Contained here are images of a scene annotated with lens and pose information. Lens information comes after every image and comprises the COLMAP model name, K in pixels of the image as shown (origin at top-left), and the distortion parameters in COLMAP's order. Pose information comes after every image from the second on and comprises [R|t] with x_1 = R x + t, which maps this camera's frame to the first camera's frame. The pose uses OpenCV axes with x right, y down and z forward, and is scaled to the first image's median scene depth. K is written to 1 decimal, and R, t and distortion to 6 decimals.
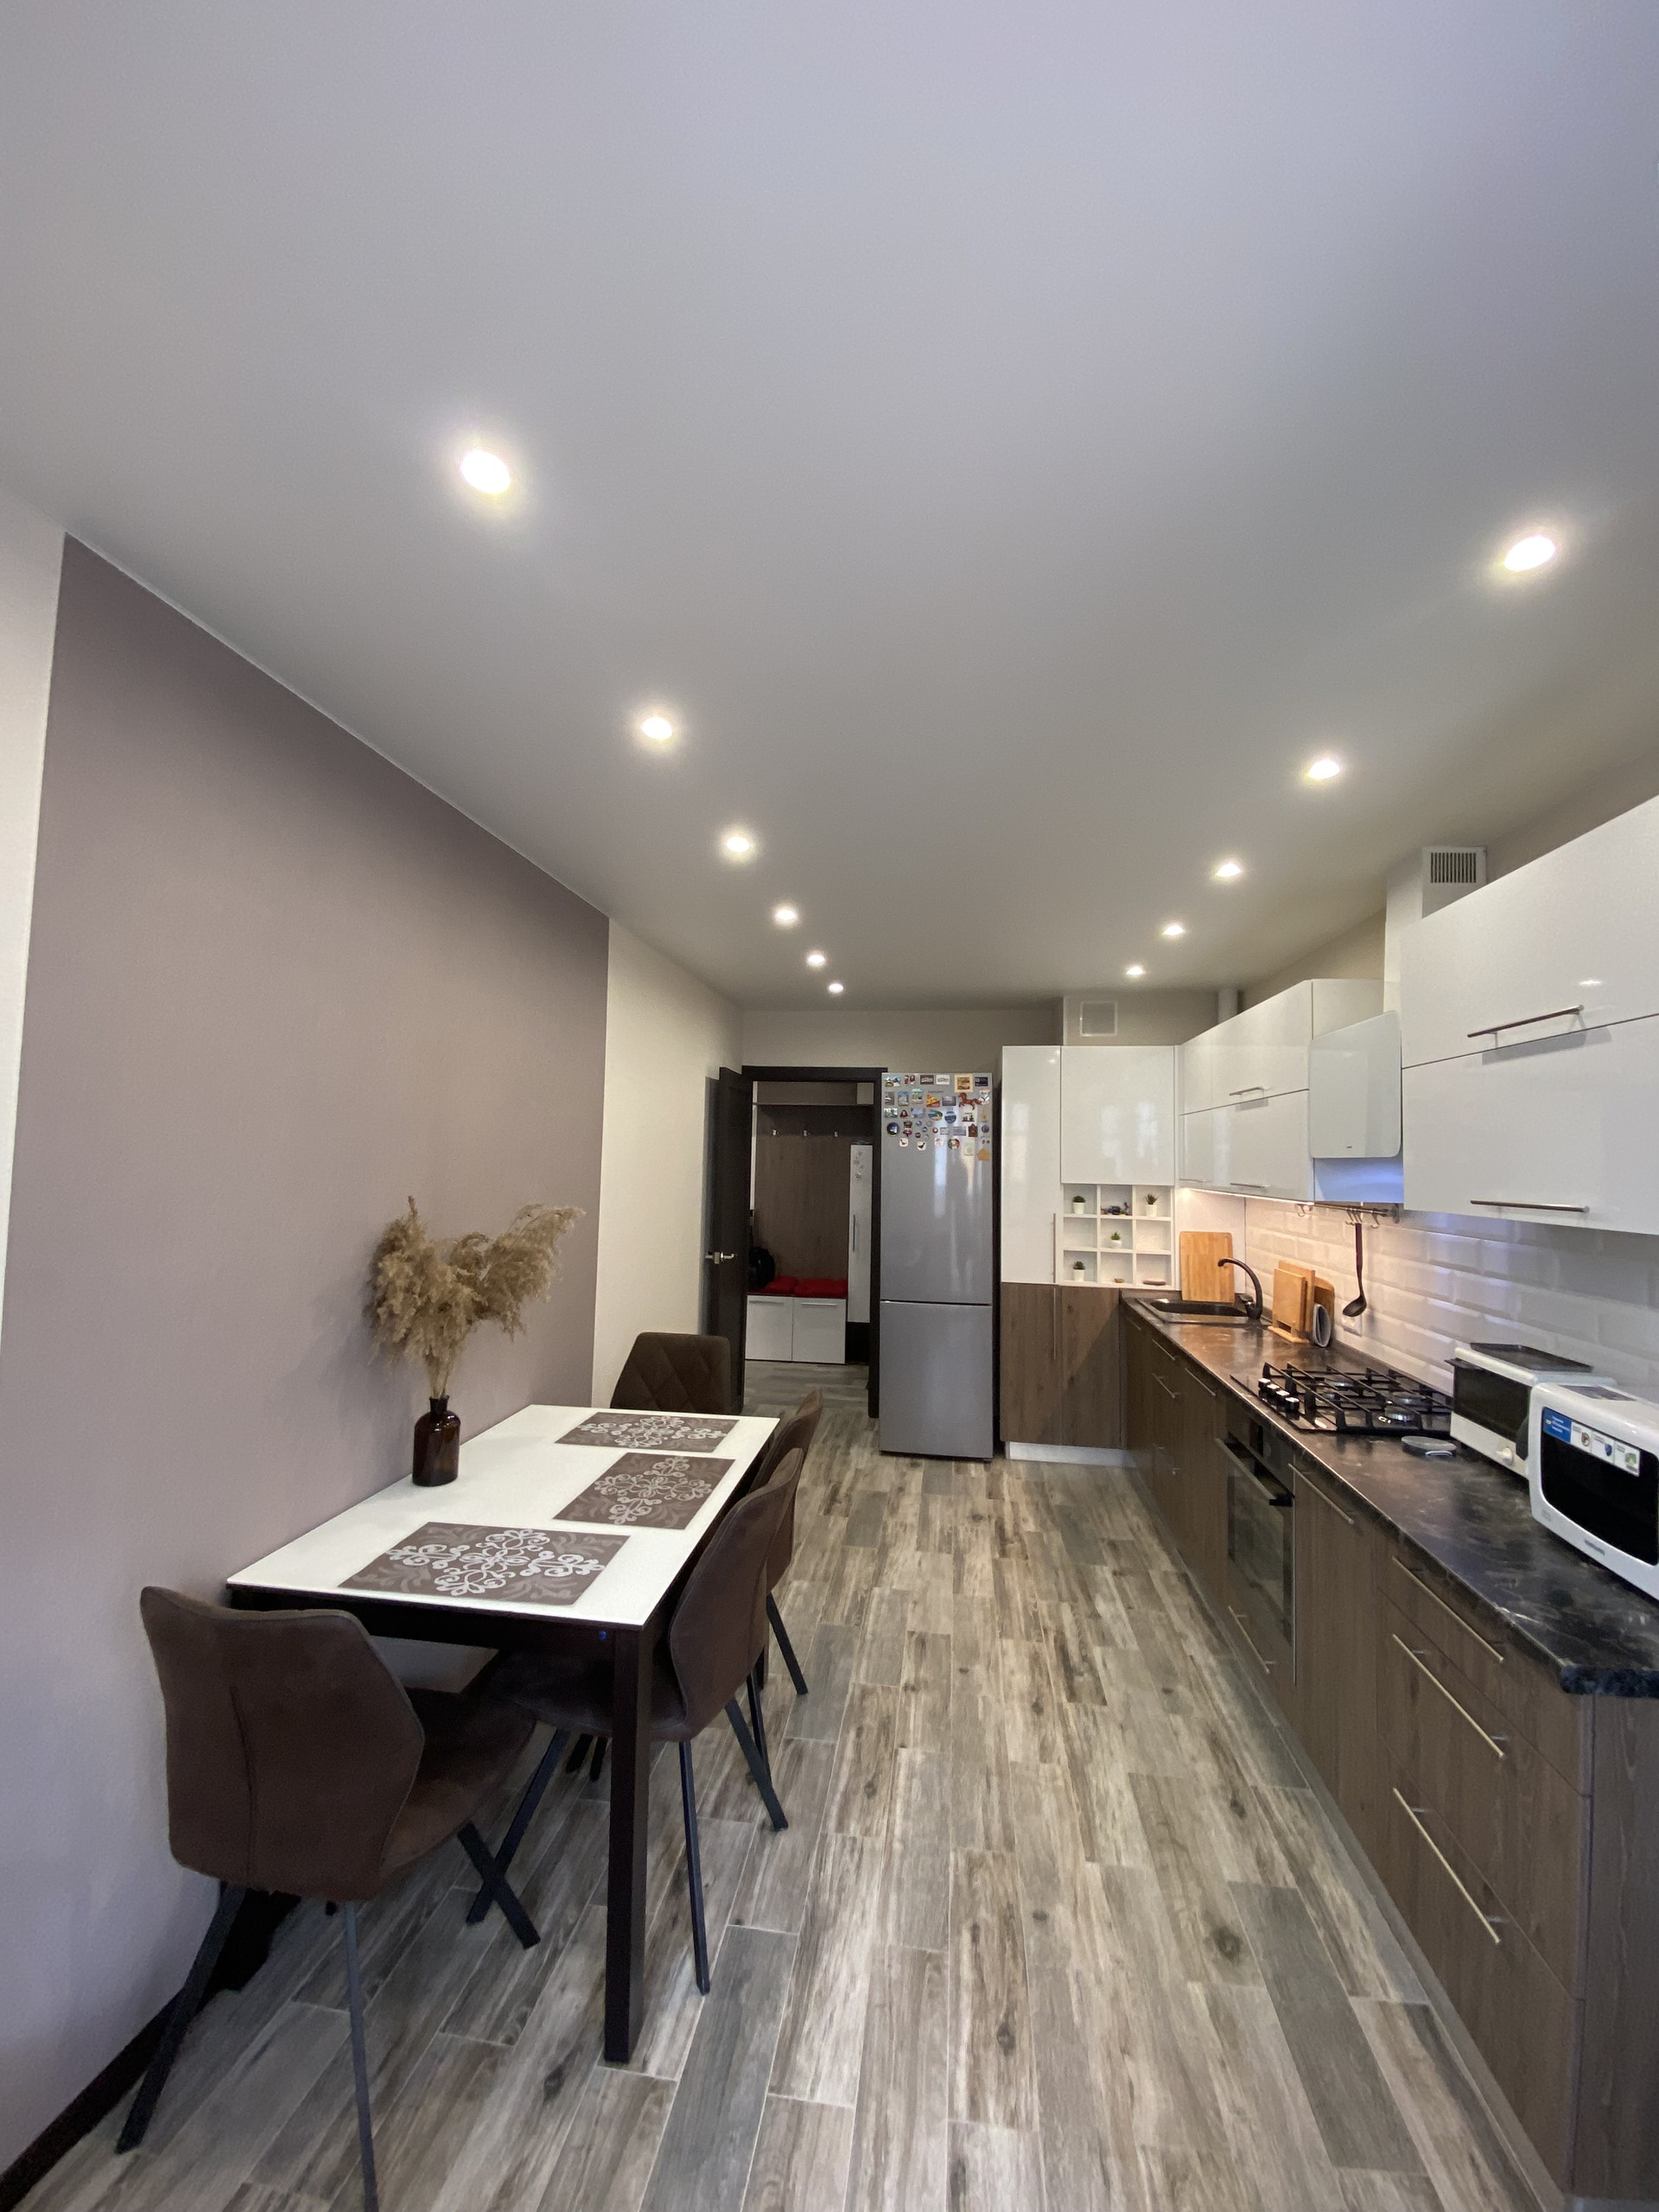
lens RADIAL K [[900.1, 0, 834.6], [0, 900.1, 1111.7], [0, 0, 1]] dist [0.012483, -0.018494]
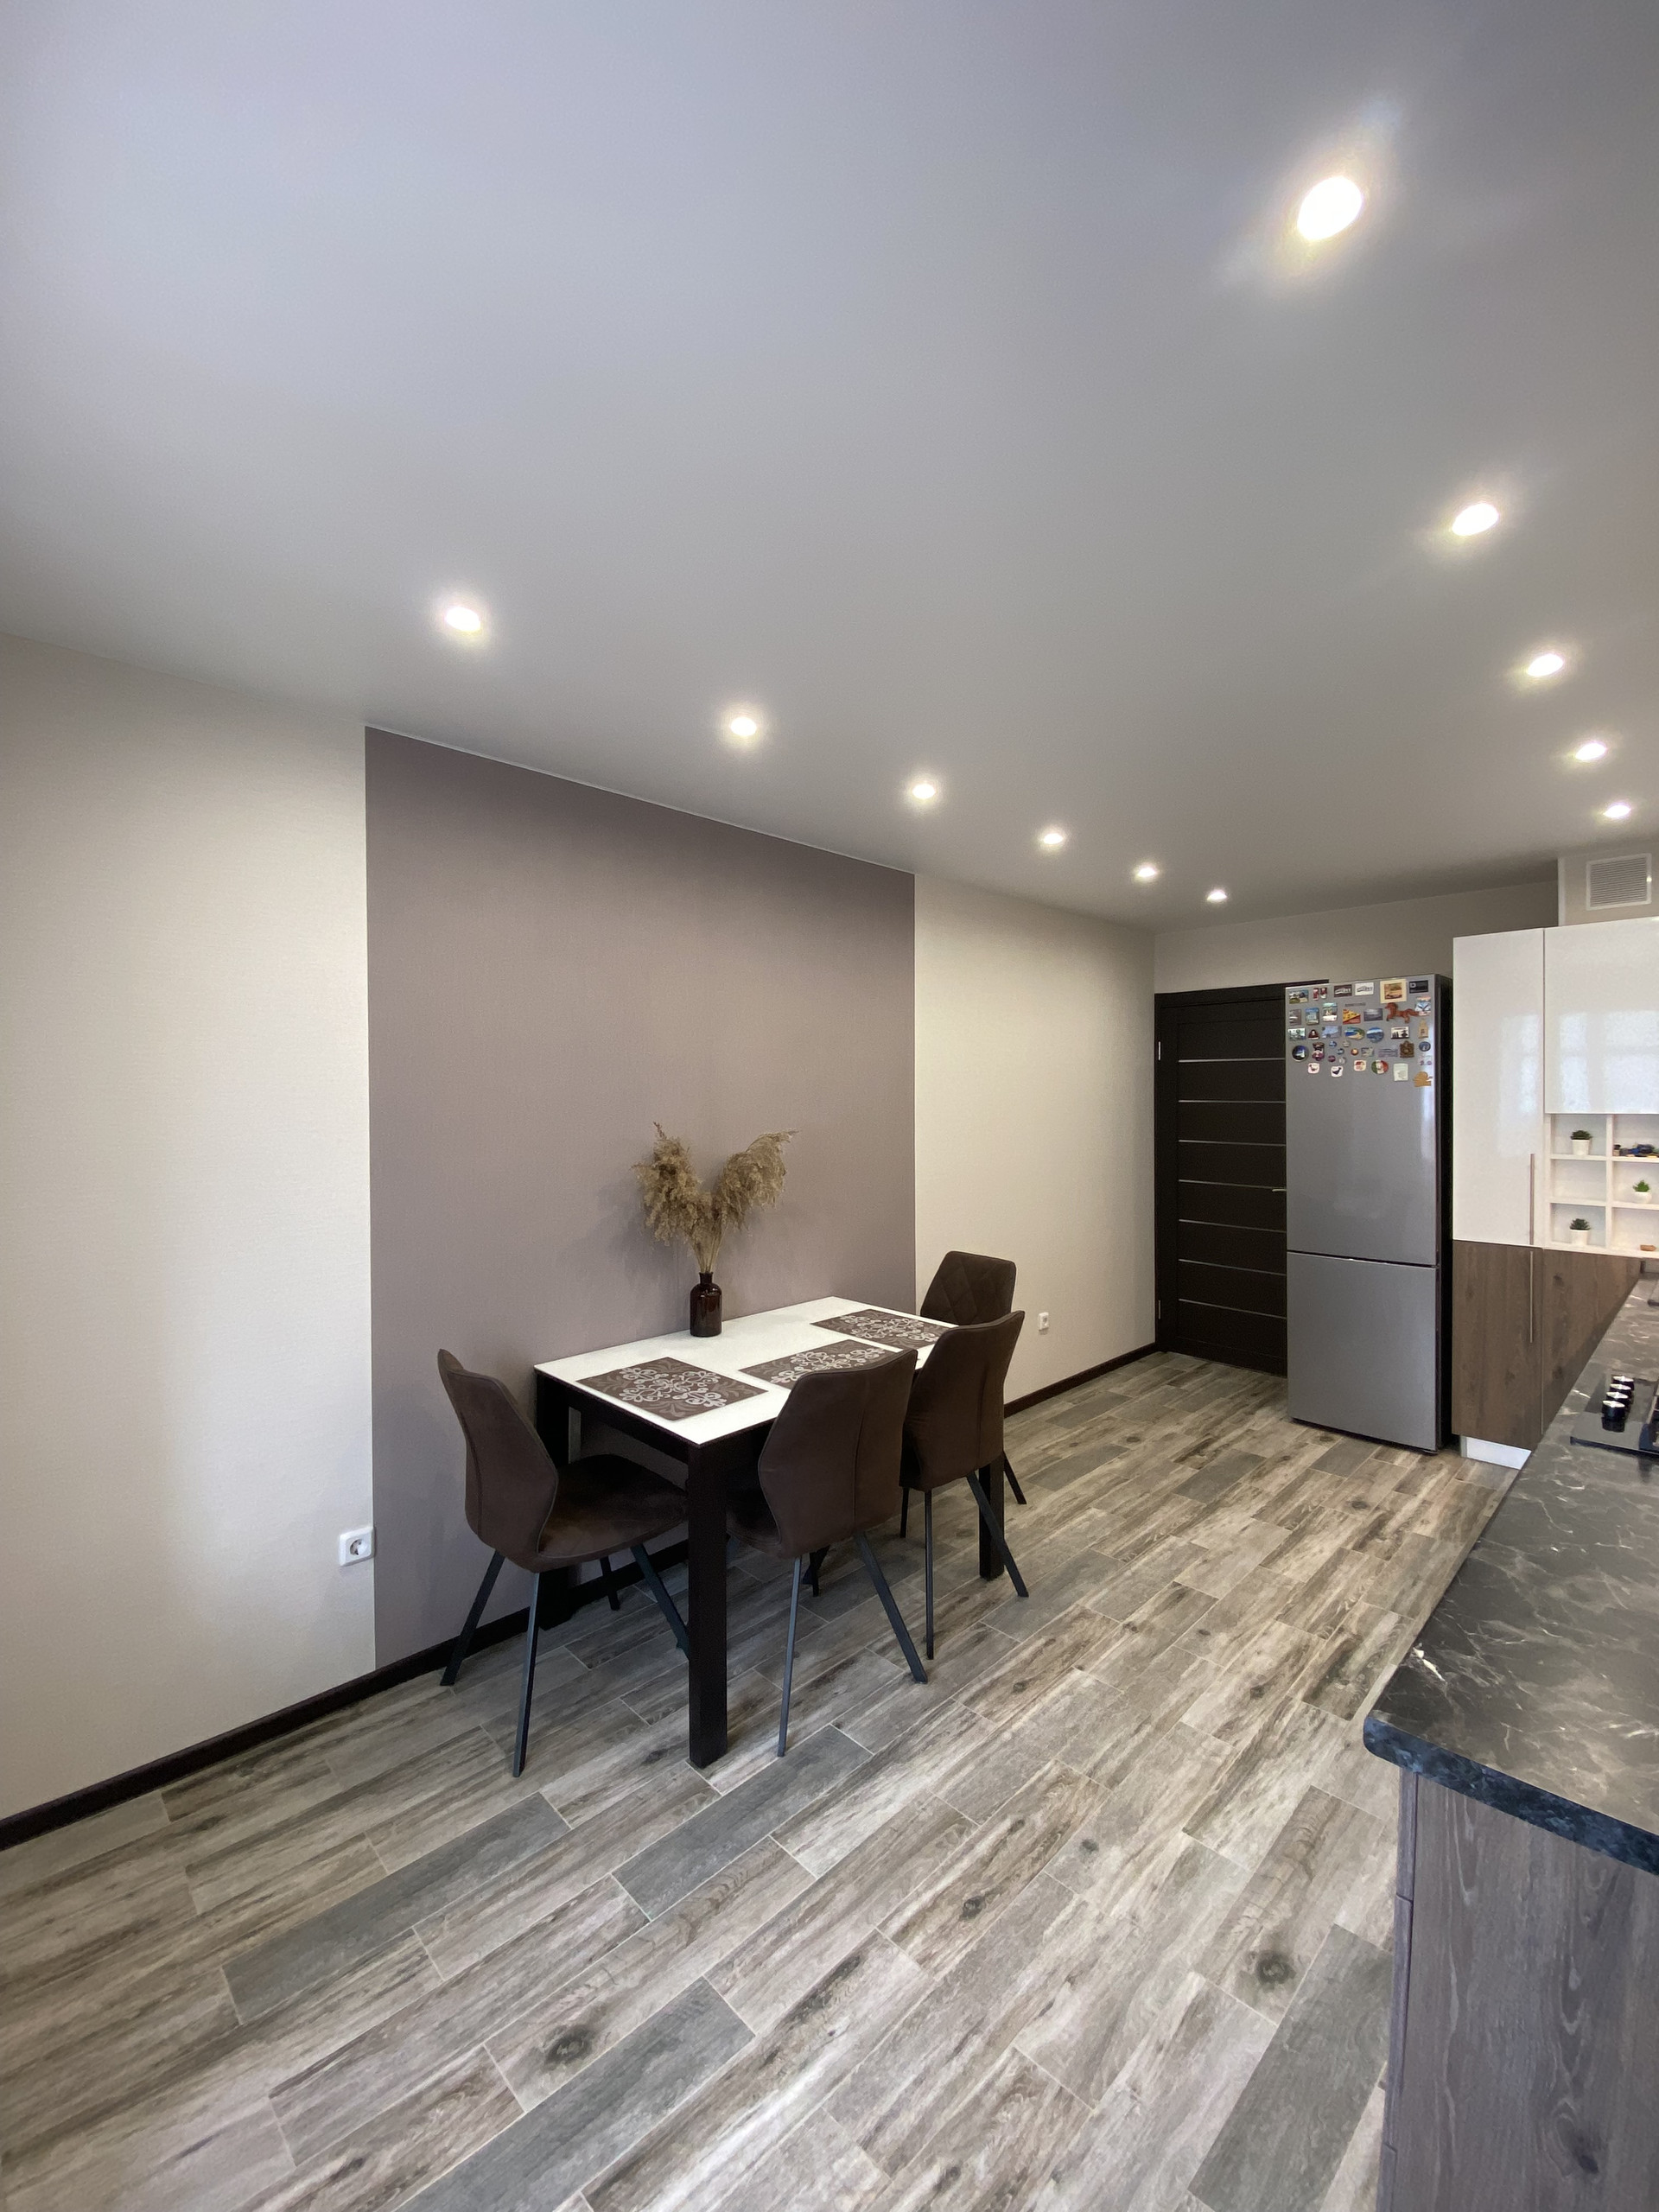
lens RADIAL K [[898.6, 0, 830.1], [0, 898.6, 1105.8], [0, 0, 1]] dist [0.010938, -0.018001]
pose [[0.788638, -0.016701, -0.614631, 0.472647], [0.050191, 0.998044, 0.037281, 0.026390], [0.612806, -0.060250, 0.787933, 0.074991]]
